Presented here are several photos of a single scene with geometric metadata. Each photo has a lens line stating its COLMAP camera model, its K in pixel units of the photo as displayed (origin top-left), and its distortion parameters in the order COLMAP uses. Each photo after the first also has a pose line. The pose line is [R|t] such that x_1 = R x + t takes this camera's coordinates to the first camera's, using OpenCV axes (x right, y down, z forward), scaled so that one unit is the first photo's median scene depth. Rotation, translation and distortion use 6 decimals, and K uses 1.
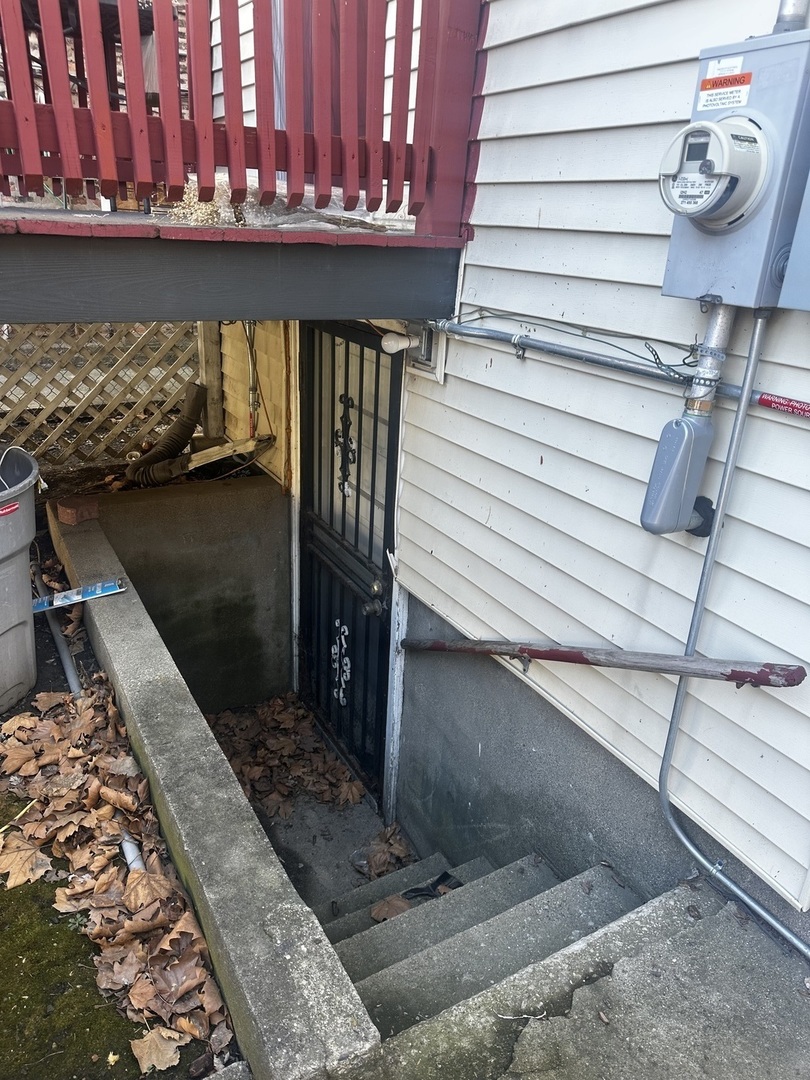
lens RADIAL K [[773.4, 0, 404.7], [0, 773.4, 540.8], [0, 0, 1]] dist [0.005617, -0.010085]
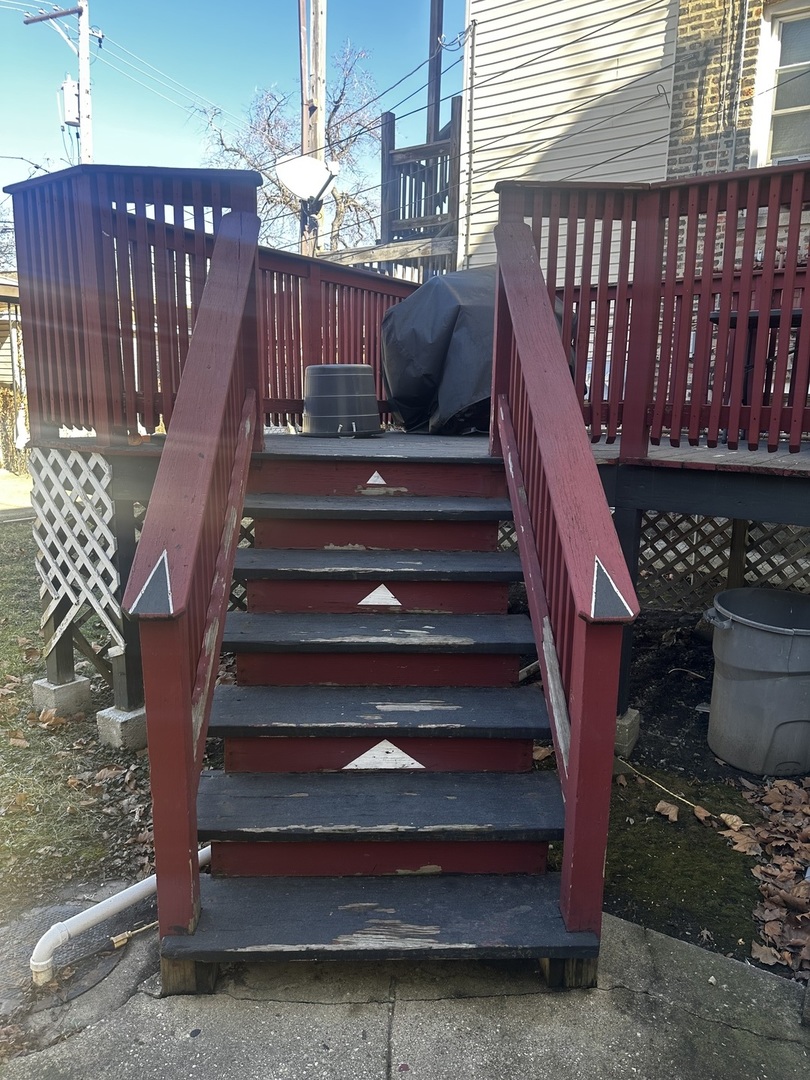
lens RADIAL K [[773.4, 0, 402.8], [0, 773.4, 543.4], [0, 0, 1]] dist [0.005617, -0.010085]
pose [[0.426568, 0.137400, -0.893958, 0.572072], [-0.349905, 0.936502, -0.023024, 0.120034], [0.834030, 0.322622, 0.447559, -0.538132]]
